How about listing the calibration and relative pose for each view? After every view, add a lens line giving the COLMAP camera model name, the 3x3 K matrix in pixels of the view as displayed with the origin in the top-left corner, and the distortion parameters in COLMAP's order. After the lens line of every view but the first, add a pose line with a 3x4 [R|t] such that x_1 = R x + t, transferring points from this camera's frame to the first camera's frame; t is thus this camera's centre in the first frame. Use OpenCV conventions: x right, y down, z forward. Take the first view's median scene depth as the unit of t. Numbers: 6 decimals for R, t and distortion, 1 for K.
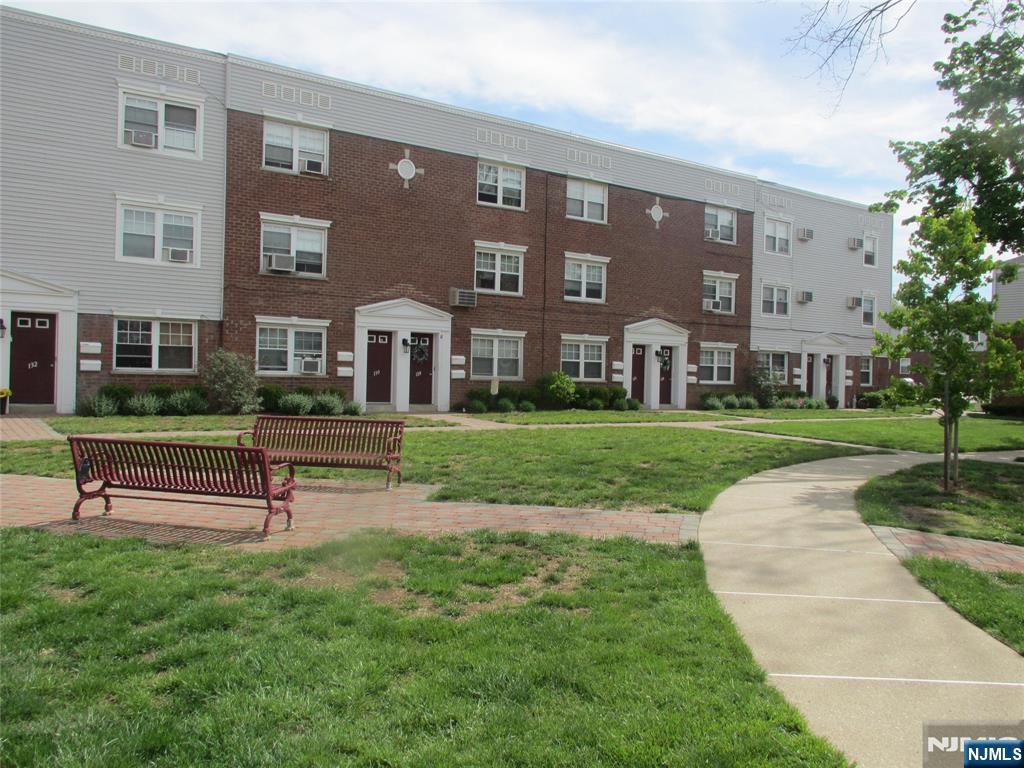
lens RADIAL K [[857.9, 0, 515.9], [0, 857.9, 377.2], [0, 0, 1]] dist [-0.016876, 0.001315]
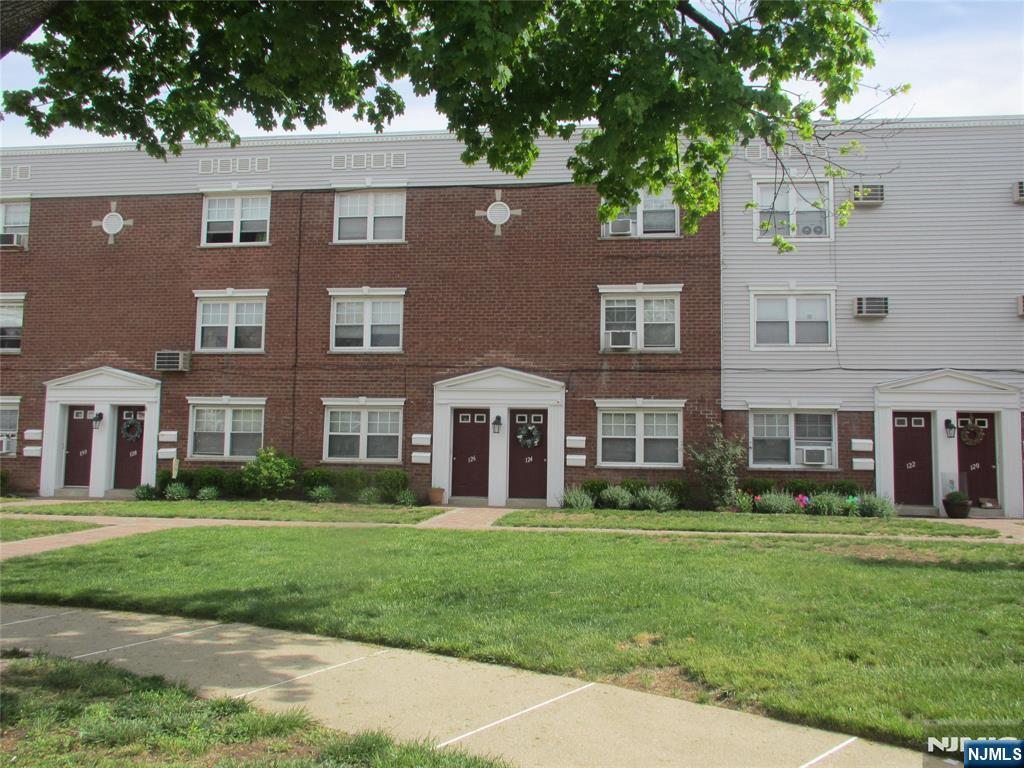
lens RADIAL K [[947.1, 0, 513.2], [0, 947.1, 352.6], [0, 0, 1]] dist [-0.014752, 0.006739]
pose [[0.720355, -0.088659, -0.687916, 0.708514], [-0.000495, 0.991731, -0.128334, 0.014742], [0.693606, 0.092786, 0.714354, 0.504023]]
